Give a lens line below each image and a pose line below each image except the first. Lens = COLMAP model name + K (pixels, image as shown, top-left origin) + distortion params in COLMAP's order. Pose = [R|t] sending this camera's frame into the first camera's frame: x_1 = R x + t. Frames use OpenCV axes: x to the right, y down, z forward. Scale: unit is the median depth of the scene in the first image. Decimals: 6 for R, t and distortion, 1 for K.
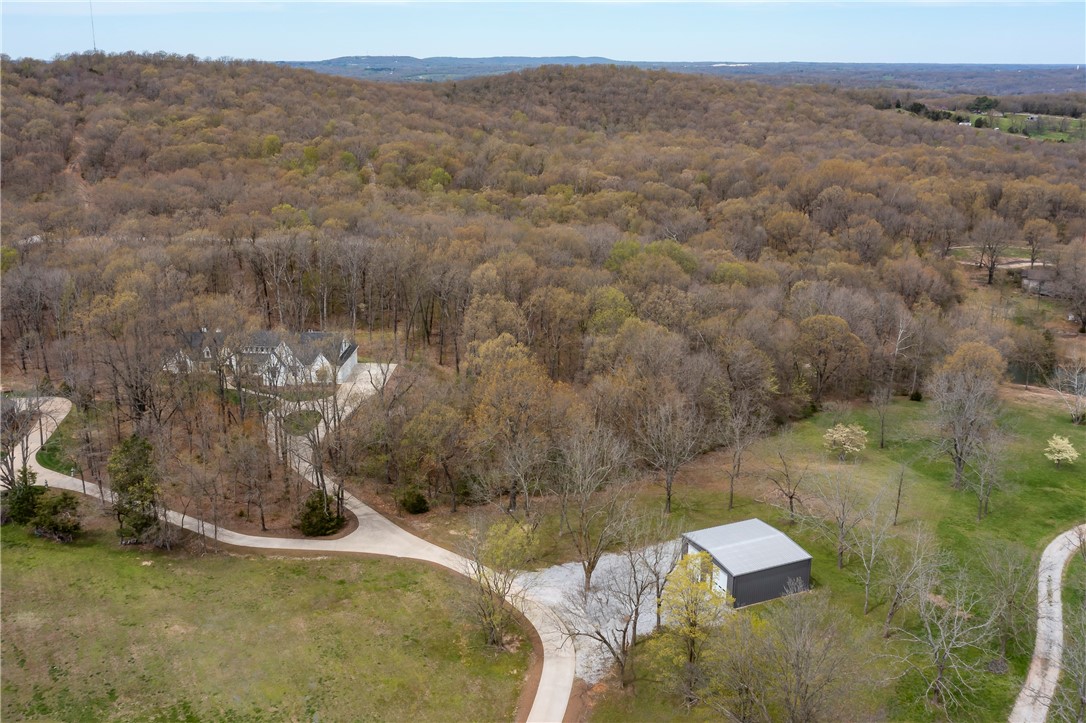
lens RADIAL K [[903.5, 0, 543.0], [0, 903.5, 361.5], [0, 0, 1]] dist [-0.007944, 0.009625]
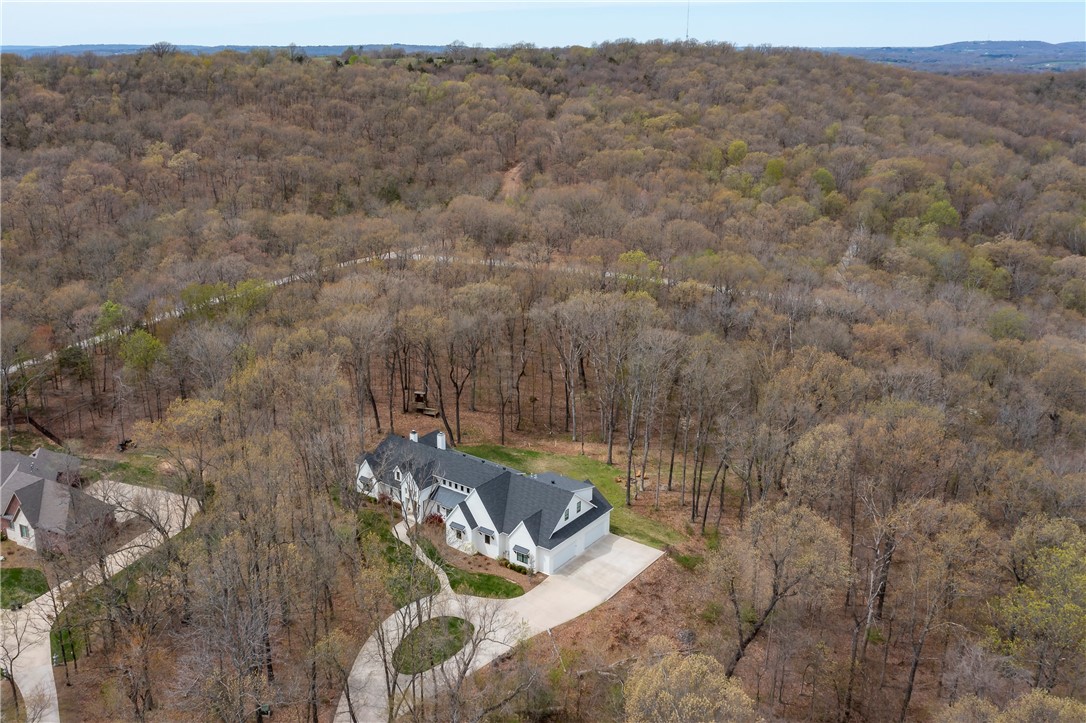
lens RADIAL K [[903.5, 0, 543.0], [0, 903.5, 361.5], [0, 0, 1]] dist [-0.007944, 0.009625]
pose [[0.811567, 0.186952, -0.553540, 0.071626], [-0.179186, 0.981410, 0.068749, -0.124328], [0.556103, 0.043393, 0.829980, 0.362708]]
